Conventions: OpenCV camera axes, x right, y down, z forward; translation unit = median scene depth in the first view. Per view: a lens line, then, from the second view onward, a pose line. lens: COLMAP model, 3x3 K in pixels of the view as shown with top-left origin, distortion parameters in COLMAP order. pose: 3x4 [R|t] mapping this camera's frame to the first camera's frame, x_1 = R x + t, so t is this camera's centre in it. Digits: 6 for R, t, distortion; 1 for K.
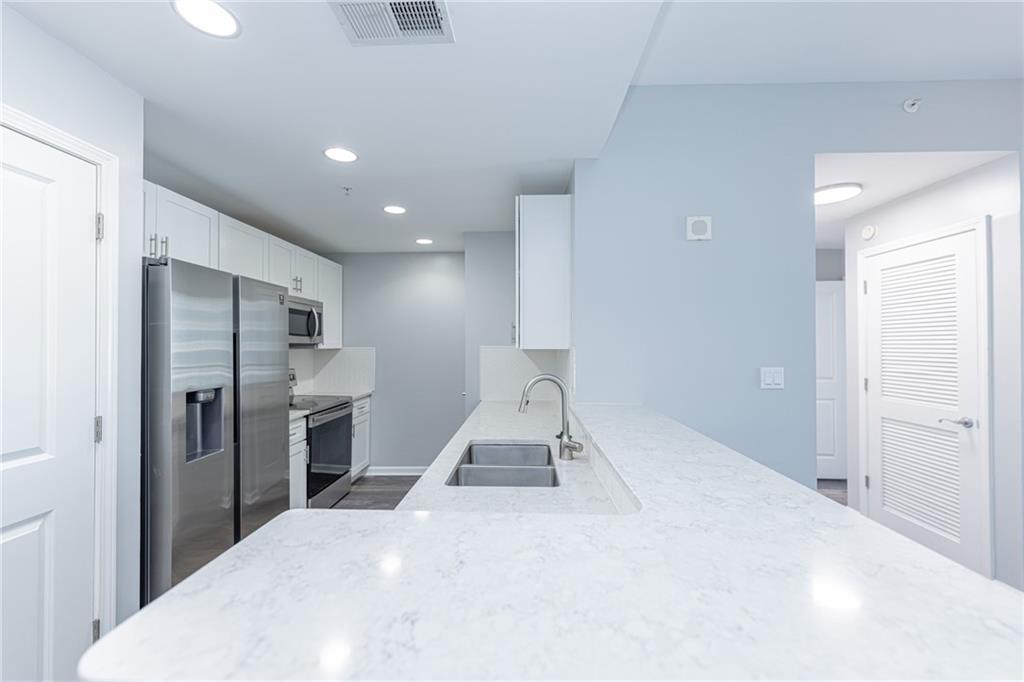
lens RADIAL K [[414.2, 0, 512.0], [0, 414.2, 341.0], [0, 0, 1]] dist [0.000181, -0.000097]
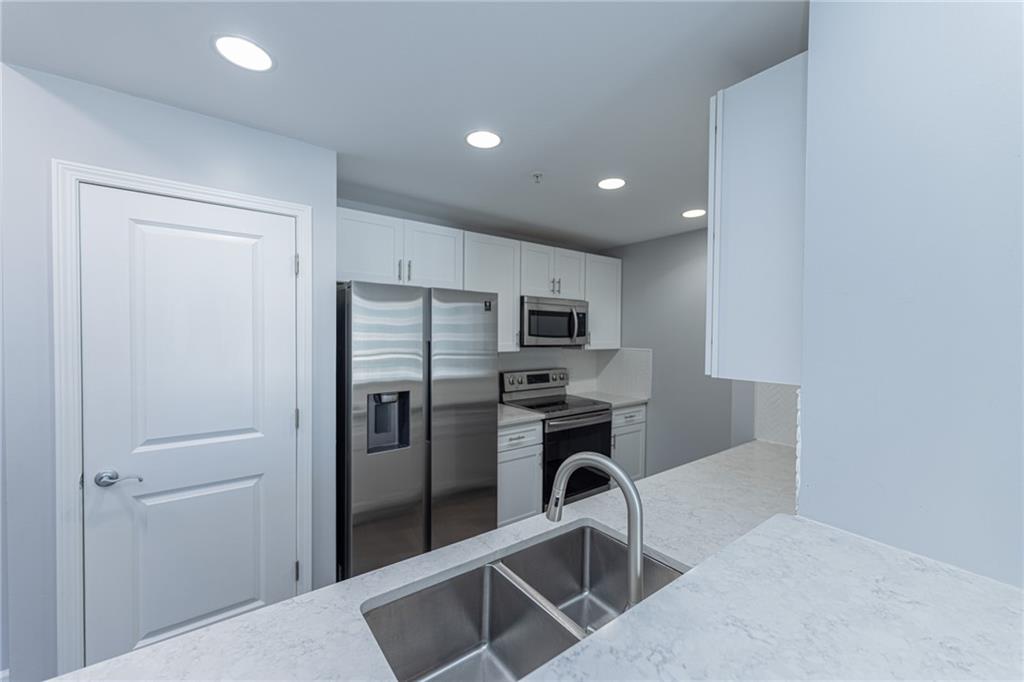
lens RADIAL K [[401.8, 0, 512.0], [0, 401.8, 341.0], [0, 0, 1]] dist [0.000810, -0.000007]
pose [[0.628312, 0.019492, -0.777717, 0.200281], [-0.000602, 0.999698, 0.024570, -0.031289], [0.777961, -0.014969, 0.628134, 0.348141]]
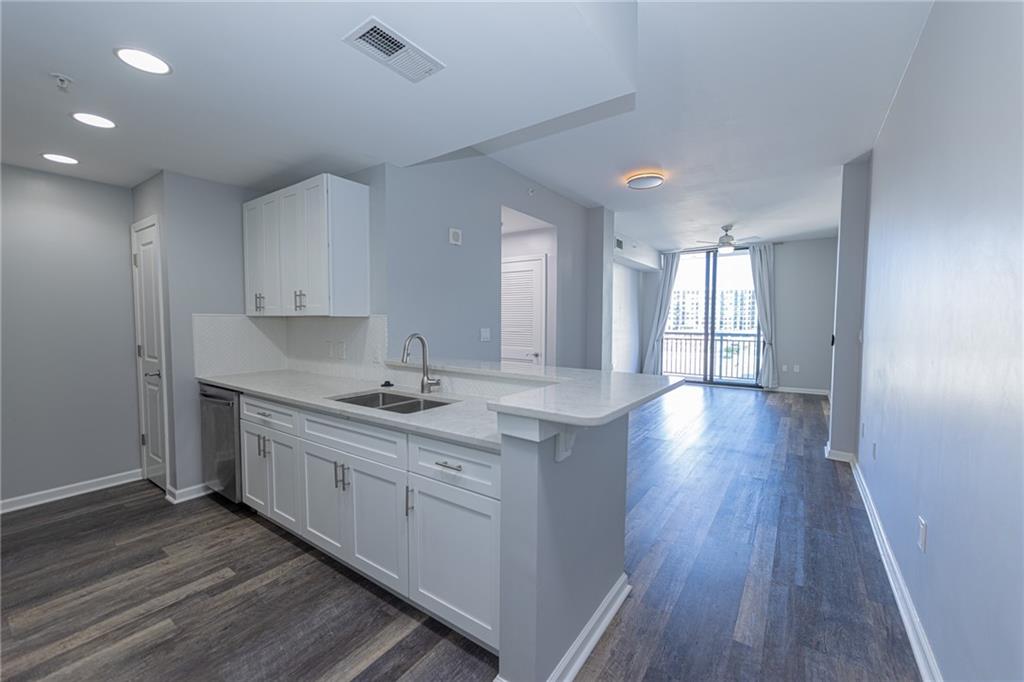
lens RADIAL K [[414.2, 0, 512.0], [0, 414.2, 341.0], [0, 0, 1]] dist [0.000181, -0.000097]
pose [[0.552917, -0.039681, 0.832291, -0.478204], [-0.013374, 0.998314, 0.056481, 0.012283], [-0.833129, -0.042361, 0.551454, -0.012137]]
